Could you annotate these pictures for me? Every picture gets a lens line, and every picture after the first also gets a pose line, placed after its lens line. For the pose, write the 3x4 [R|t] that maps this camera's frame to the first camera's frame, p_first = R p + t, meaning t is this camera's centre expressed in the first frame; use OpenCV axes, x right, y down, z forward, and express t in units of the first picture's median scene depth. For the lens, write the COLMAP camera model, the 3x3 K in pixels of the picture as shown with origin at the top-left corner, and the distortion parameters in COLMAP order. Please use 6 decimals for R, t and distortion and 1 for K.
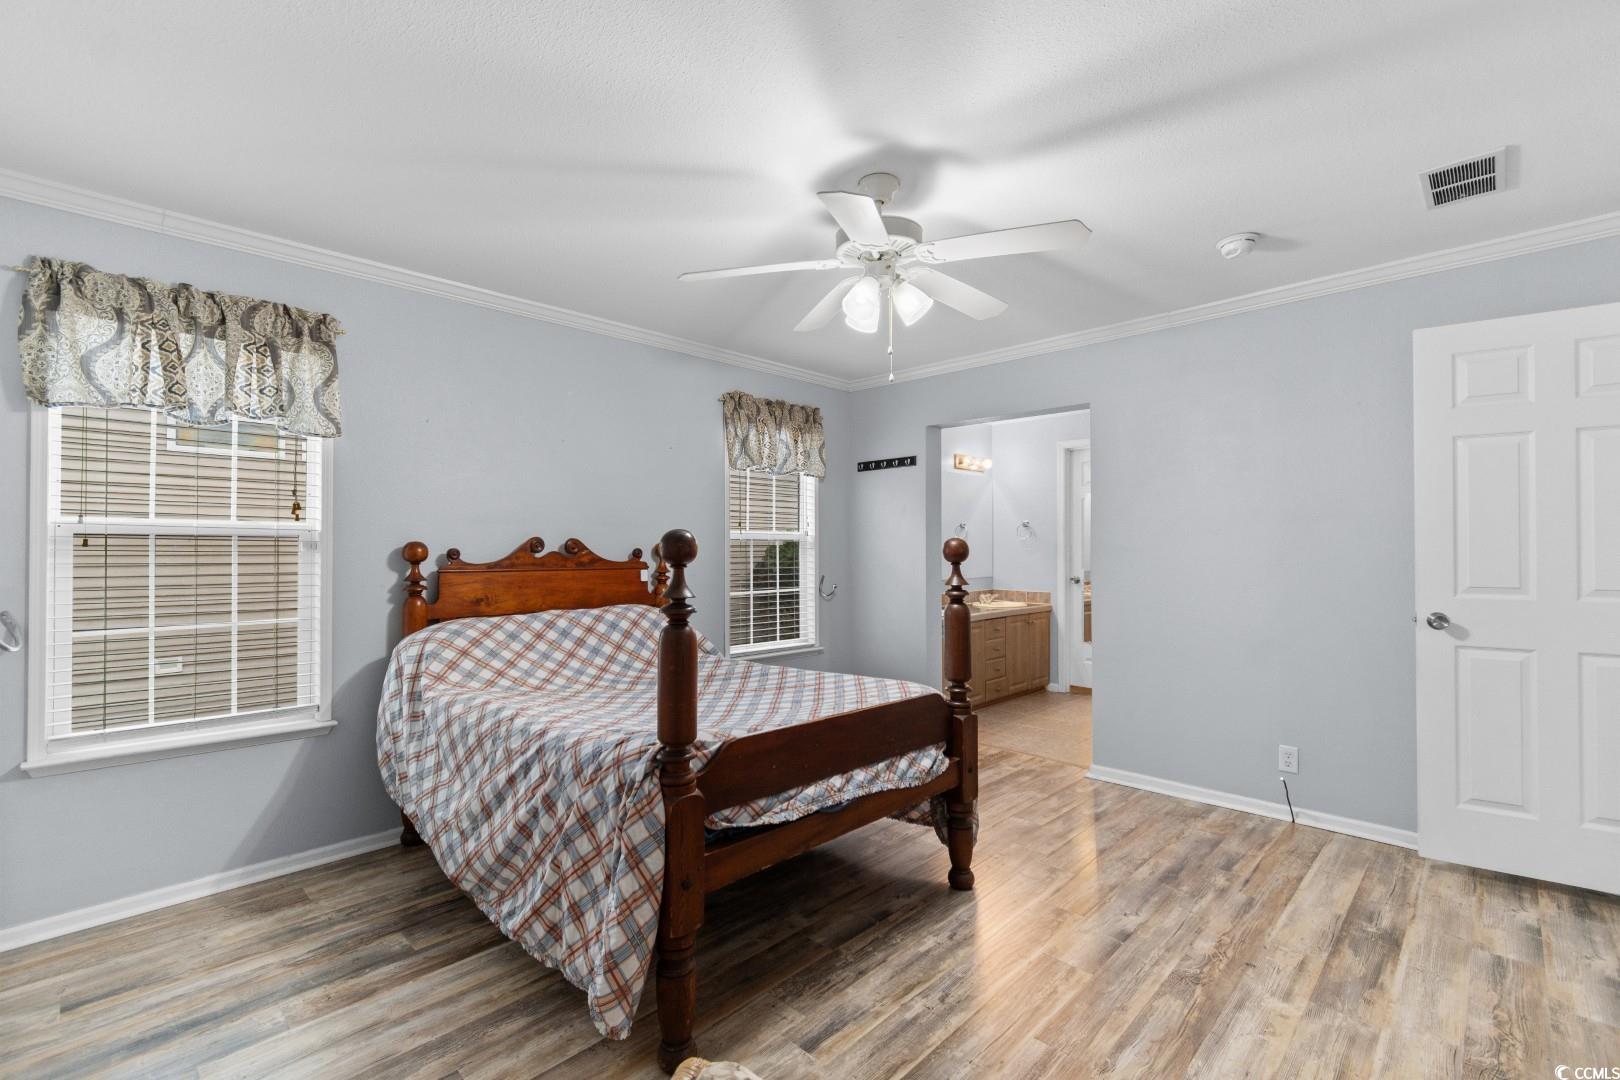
lens RADIAL K [[701.6, 0, 810.0], [0, 701.6, 540.0], [0, 0, 1]] dist [-0.014703, 0.018132]
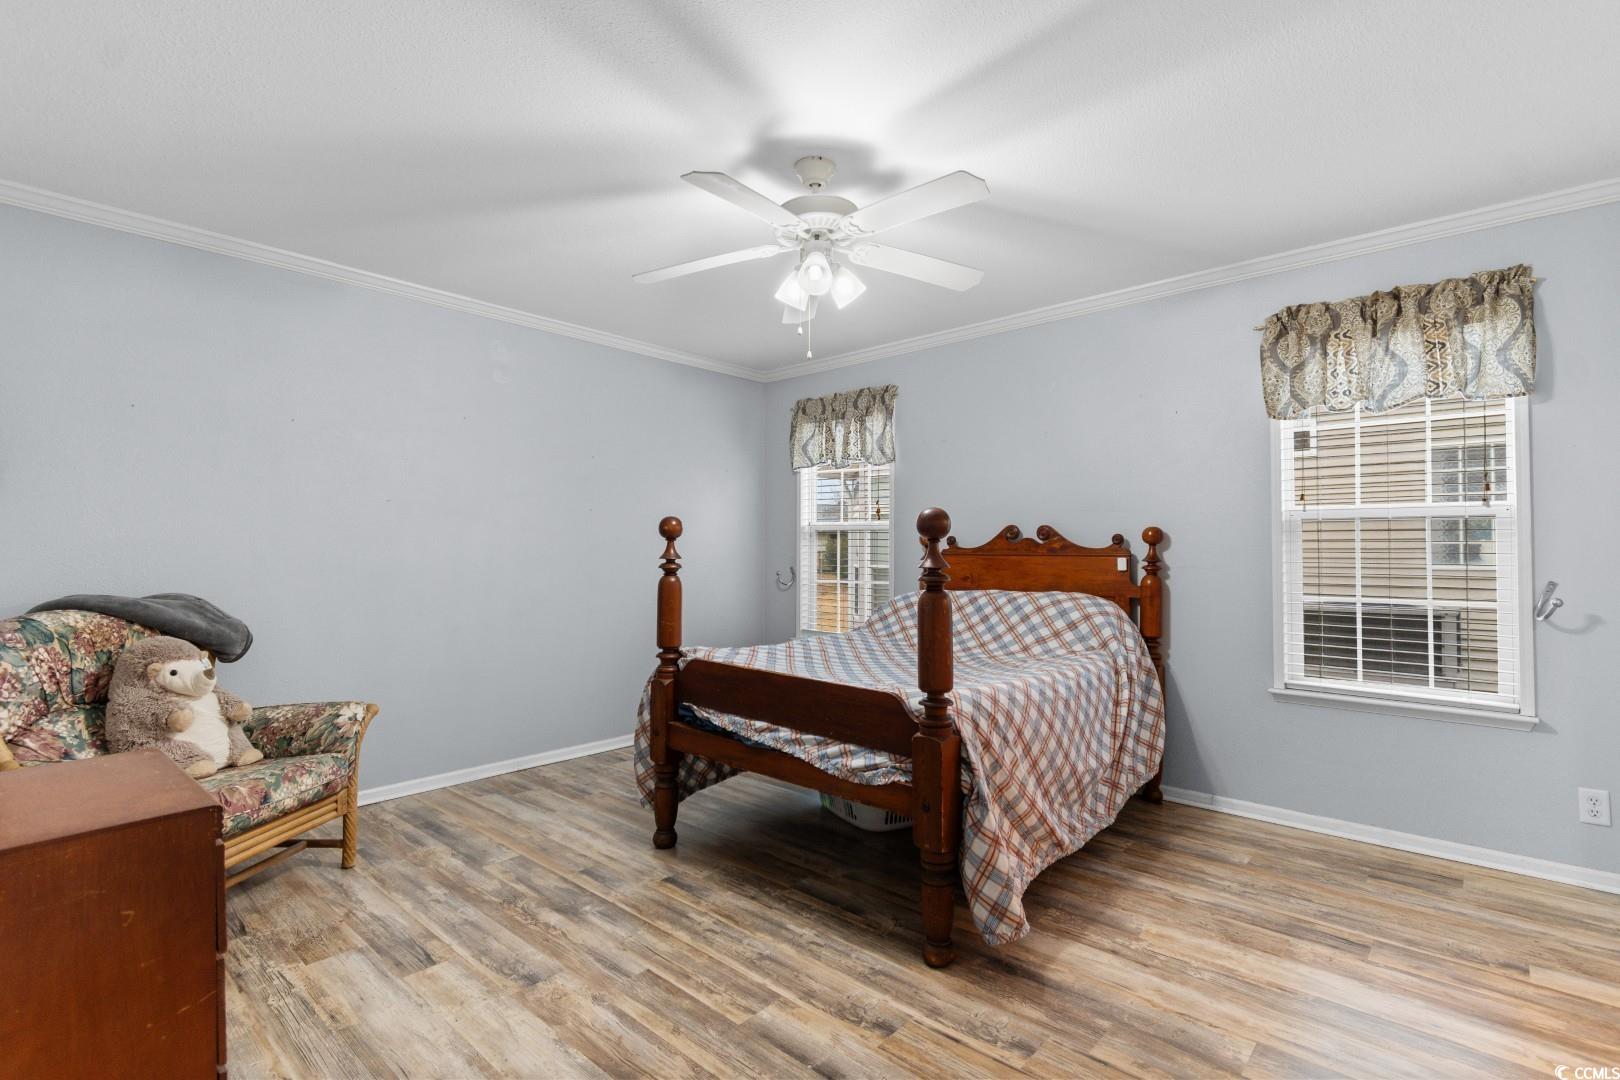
lens RADIAL K [[751.8, 0, 818.1], [0, 751.8, 535.5], [0, 0, 1]] dist [0.017392, -0.000505]
pose [[0.055303, -0.018451, -0.998299, 0.976660], [0.007159, 0.999811, -0.018082, 0.039455], [0.998444, -0.006147, 0.055425, 0.772900]]
